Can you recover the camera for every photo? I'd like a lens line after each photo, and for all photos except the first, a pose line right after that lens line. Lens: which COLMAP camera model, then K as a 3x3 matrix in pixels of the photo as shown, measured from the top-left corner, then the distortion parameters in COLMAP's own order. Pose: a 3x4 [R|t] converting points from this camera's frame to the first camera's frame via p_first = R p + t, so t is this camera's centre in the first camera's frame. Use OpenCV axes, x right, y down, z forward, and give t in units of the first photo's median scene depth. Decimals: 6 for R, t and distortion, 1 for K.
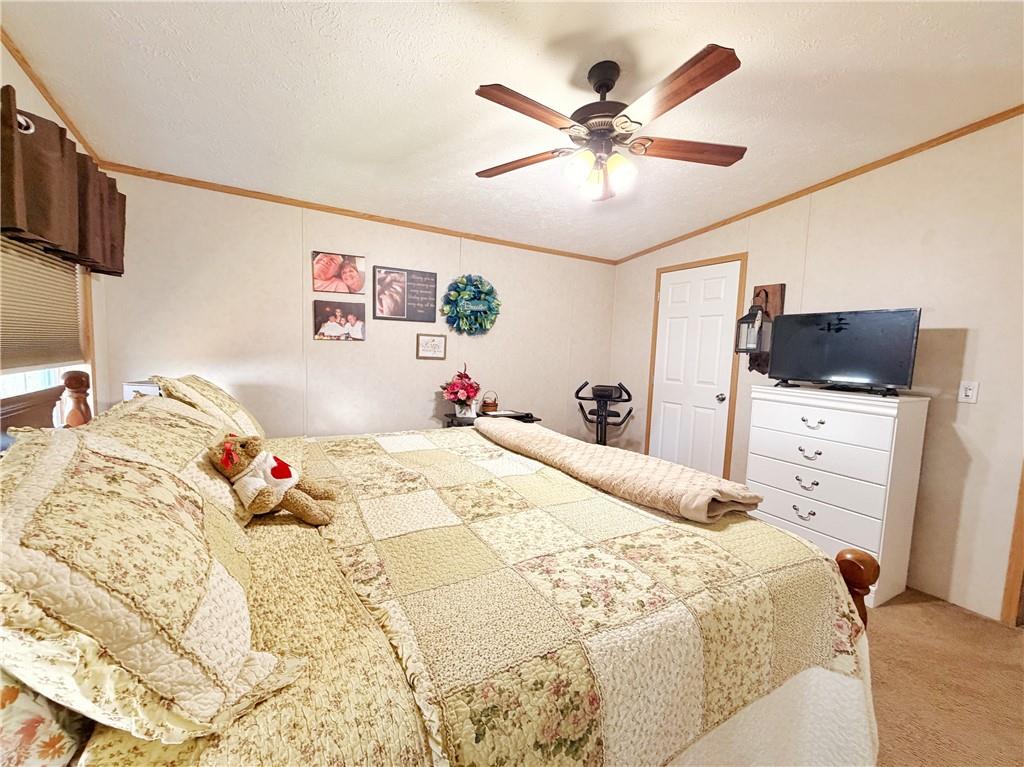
lens RADIAL K [[408.6, 0, 507.9], [0, 408.6, 385.5], [0, 0, 1]] dist [-0.001132, -0.000021]
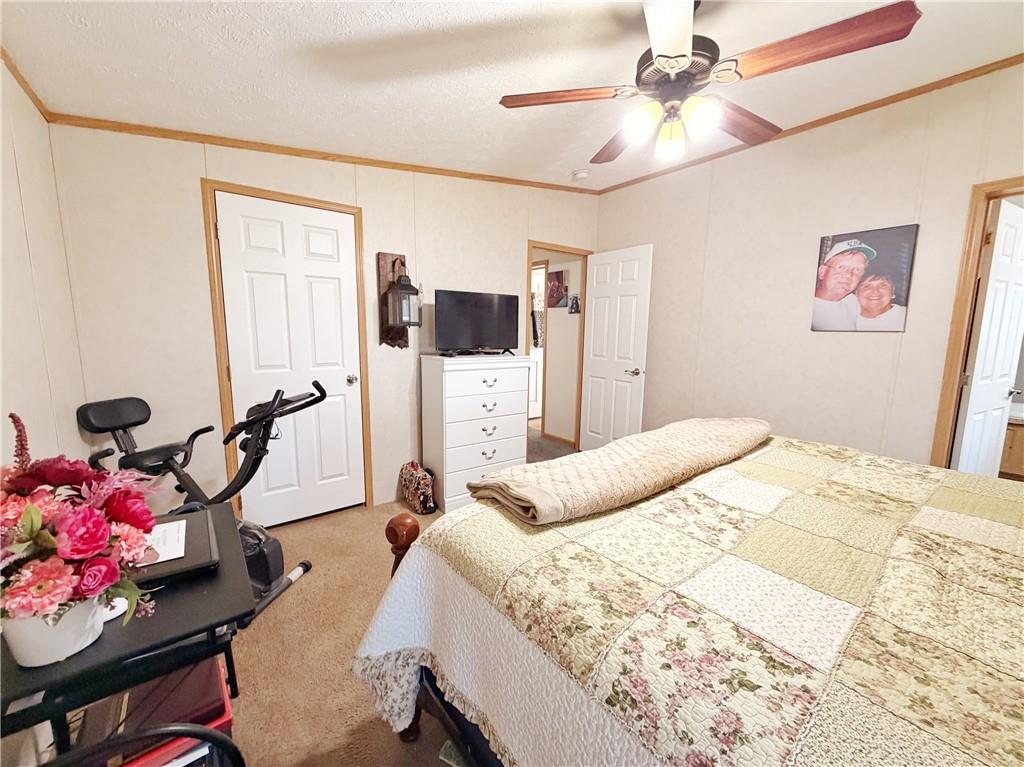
lens RADIAL K [[408.6, 0, 507.9], [0, 408.6, 385.5], [0, 0, 1]] dist [-0.001132, -0.000021]
pose [[-0.134340, -0.176545, 0.975082, -0.349909], [0.072519, 0.979611, 0.187357, -0.093736], [-0.988278, 0.095881, -0.118798, 0.797748]]
